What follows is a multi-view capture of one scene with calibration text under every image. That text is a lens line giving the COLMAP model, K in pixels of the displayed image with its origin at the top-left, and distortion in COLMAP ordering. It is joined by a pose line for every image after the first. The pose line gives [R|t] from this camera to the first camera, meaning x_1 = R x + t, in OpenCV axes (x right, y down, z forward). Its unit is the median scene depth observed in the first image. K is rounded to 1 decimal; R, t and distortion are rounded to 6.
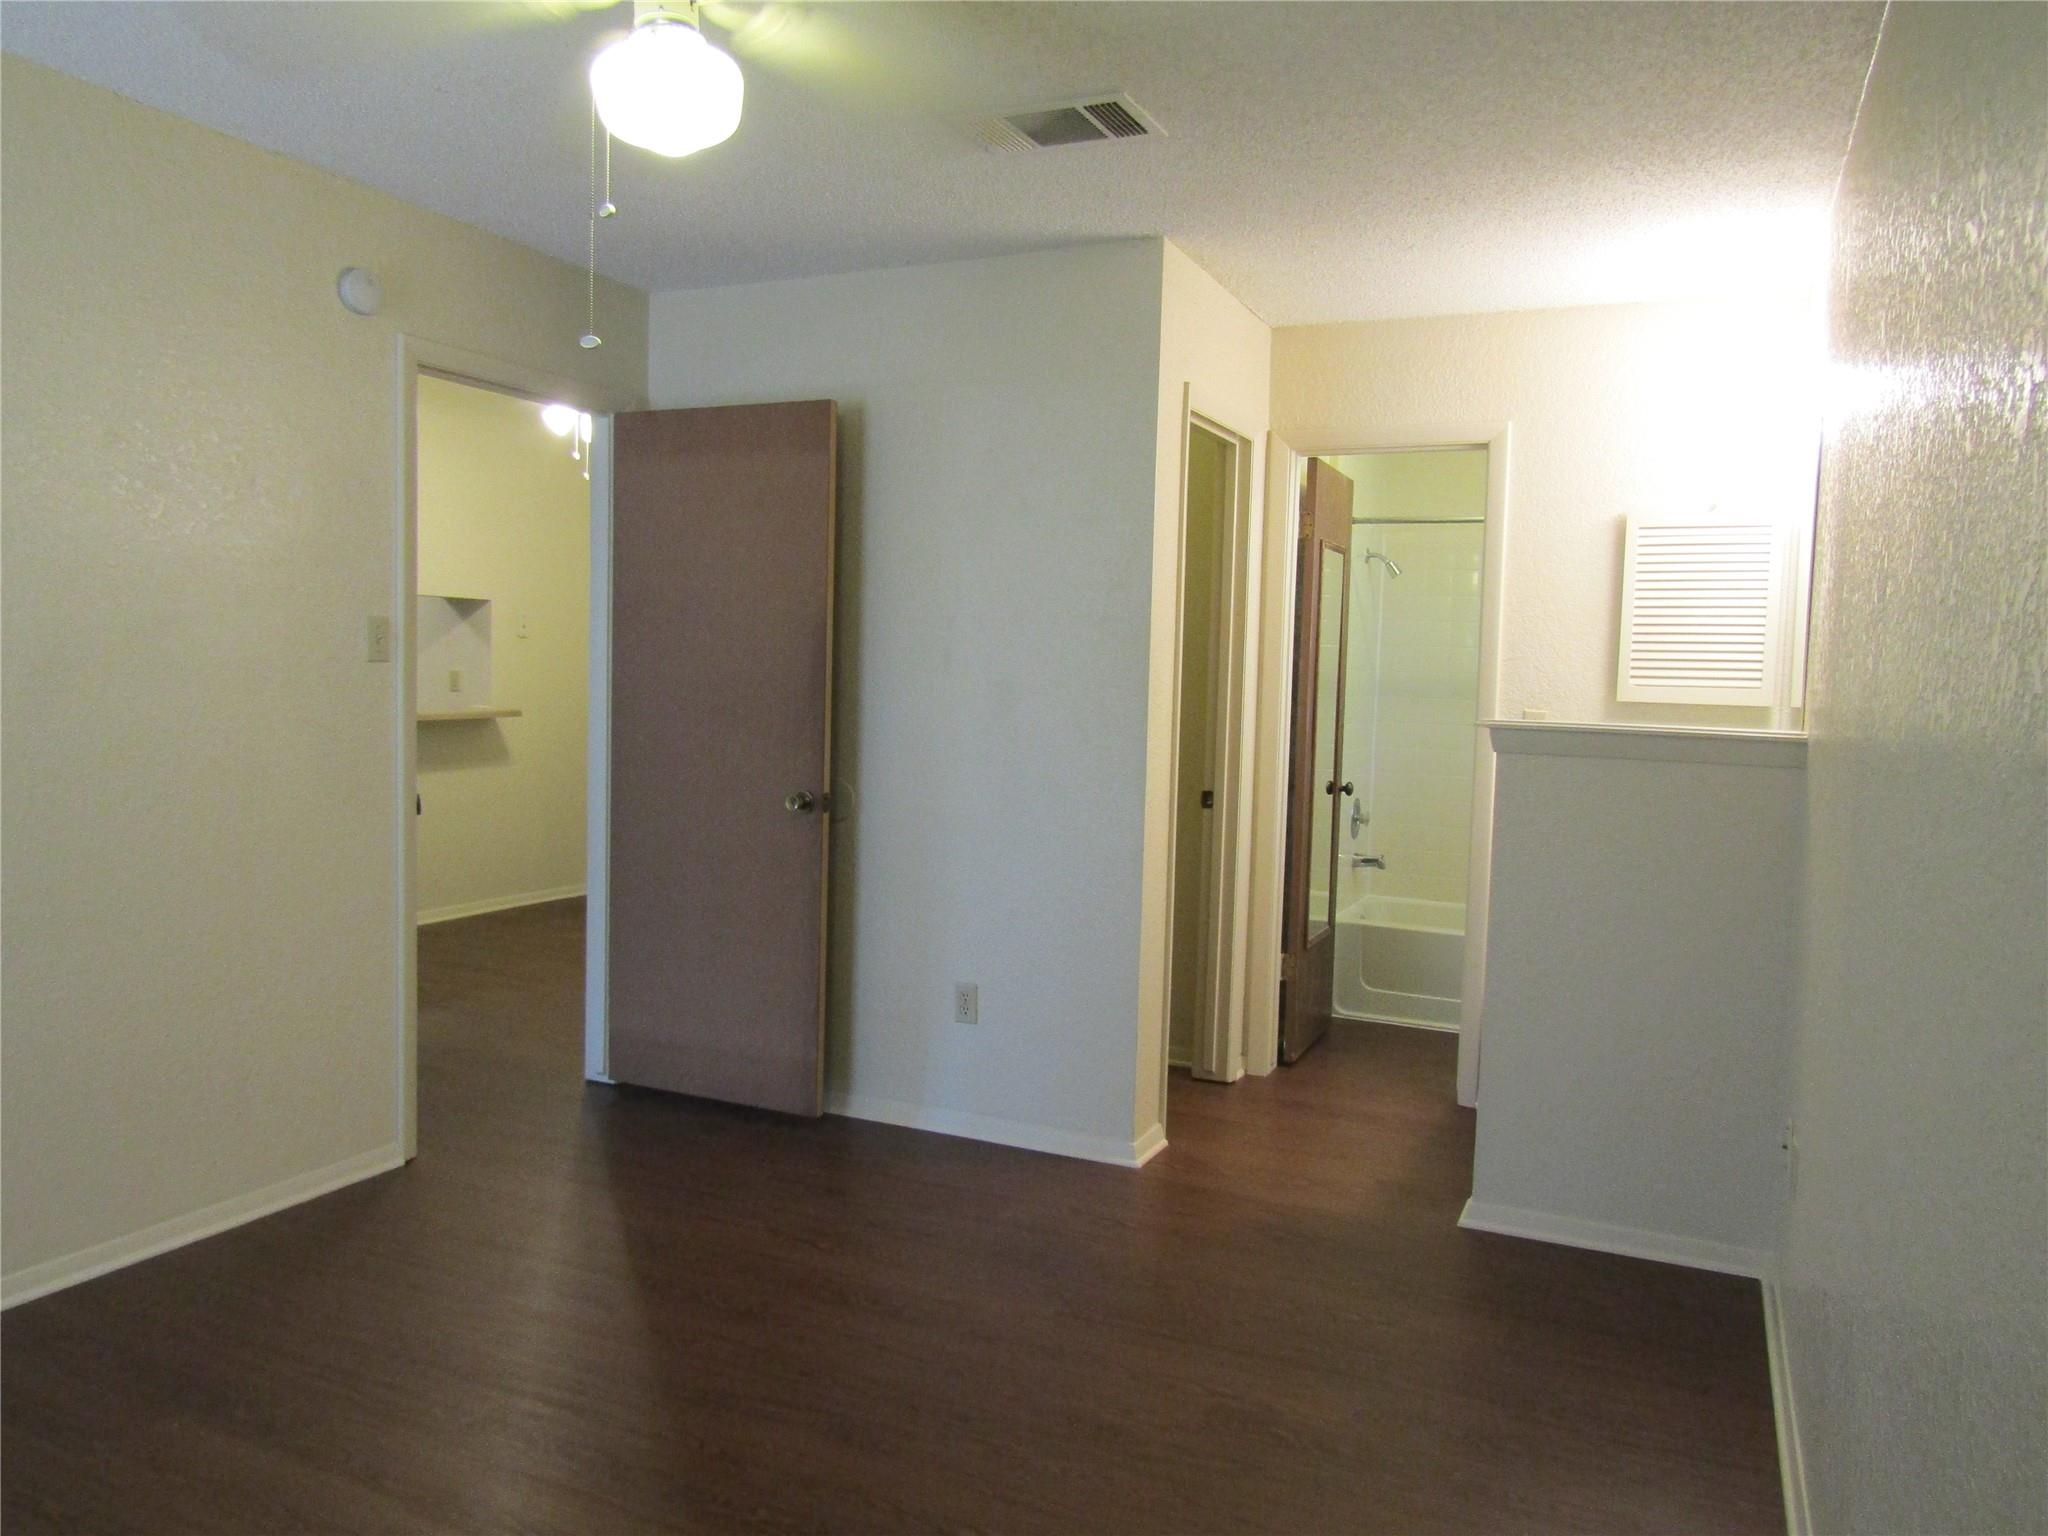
lens RADIAL K [[1456.0, 0, 1024.0], [0, 1456.0, 768.0], [0, 0, 1]] dist [-0.003835, 0.002790]
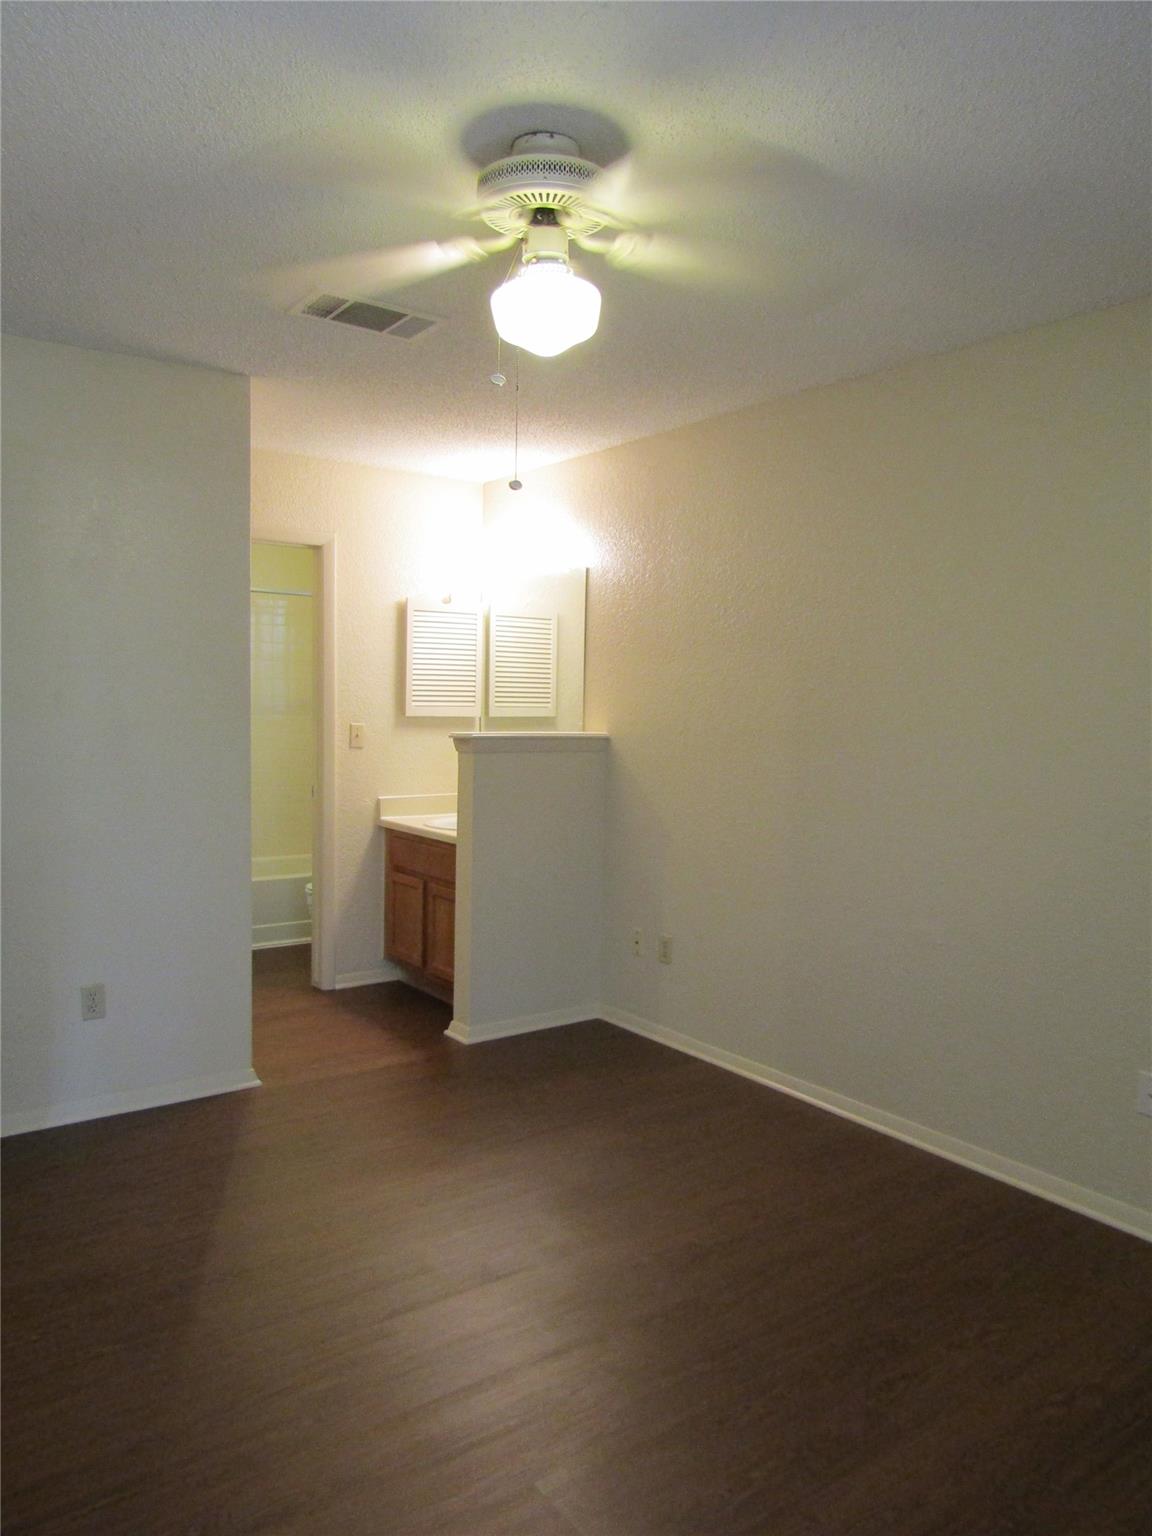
lens RADIAL K [[1092.0, 0, 576.0], [0, 1092.0, 768.0], [0, 0, 1]] dist [-0.003835, 0.002790]
pose [[0.491586, -0.076732, 0.867442, -0.580912], [0.052107, 0.996917, 0.058656, -0.051823], [-0.869269, 0.016365, 0.494068, 0.243372]]
